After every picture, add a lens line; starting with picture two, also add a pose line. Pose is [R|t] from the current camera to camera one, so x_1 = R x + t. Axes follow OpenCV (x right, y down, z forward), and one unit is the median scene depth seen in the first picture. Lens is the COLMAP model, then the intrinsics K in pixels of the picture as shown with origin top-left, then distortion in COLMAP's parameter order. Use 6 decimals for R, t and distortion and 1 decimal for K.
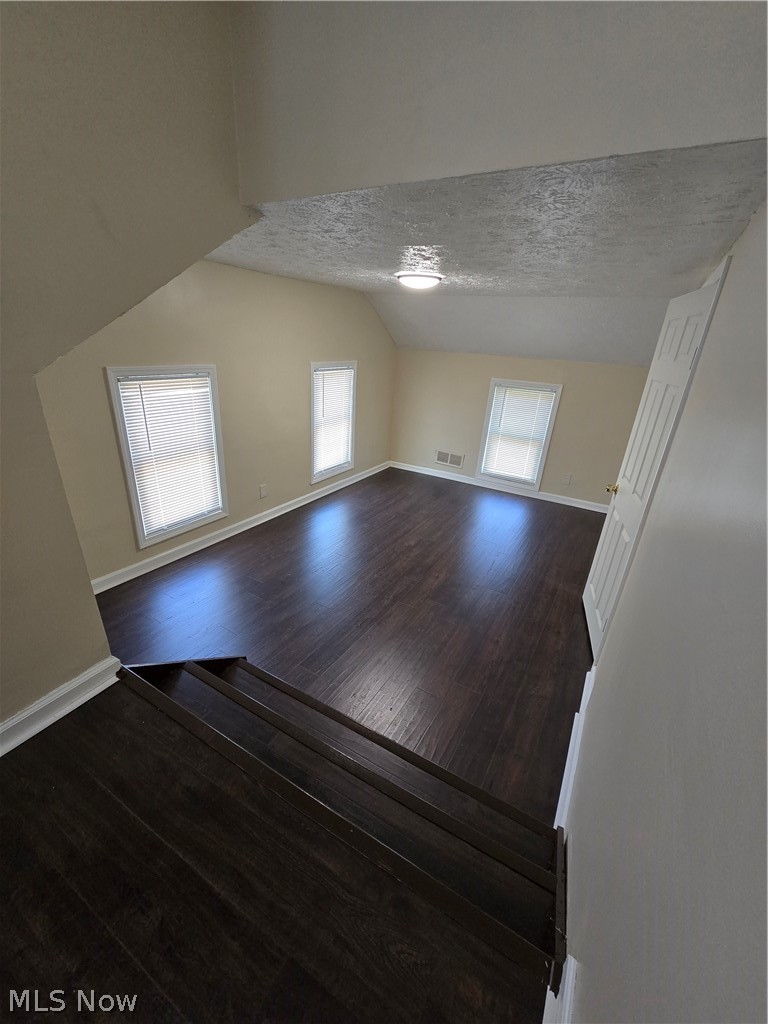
lens RADIAL K [[417.6, 0, 384.2], [0, 417.6, 508.6], [0, 0, 1]] dist [-0.006456, 0.001191]
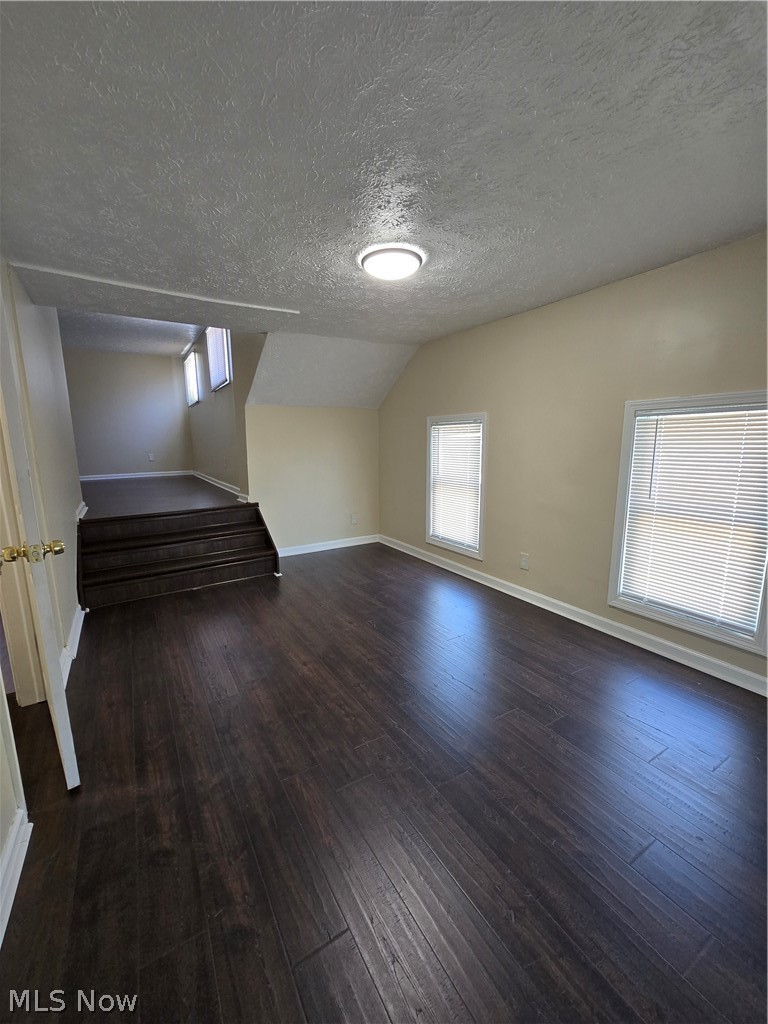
lens RADIAL K [[417.6, 0, 379.6], [0, 417.6, 517.4], [0, 0, 1]] dist [-0.006456, 0.001191]
pose [[-0.471875, 0.111177, -0.874628, 0.674581], [-0.350725, 0.886479, 0.301905, -0.325219], [0.808905, 0.449215, -0.379315, 1.277502]]
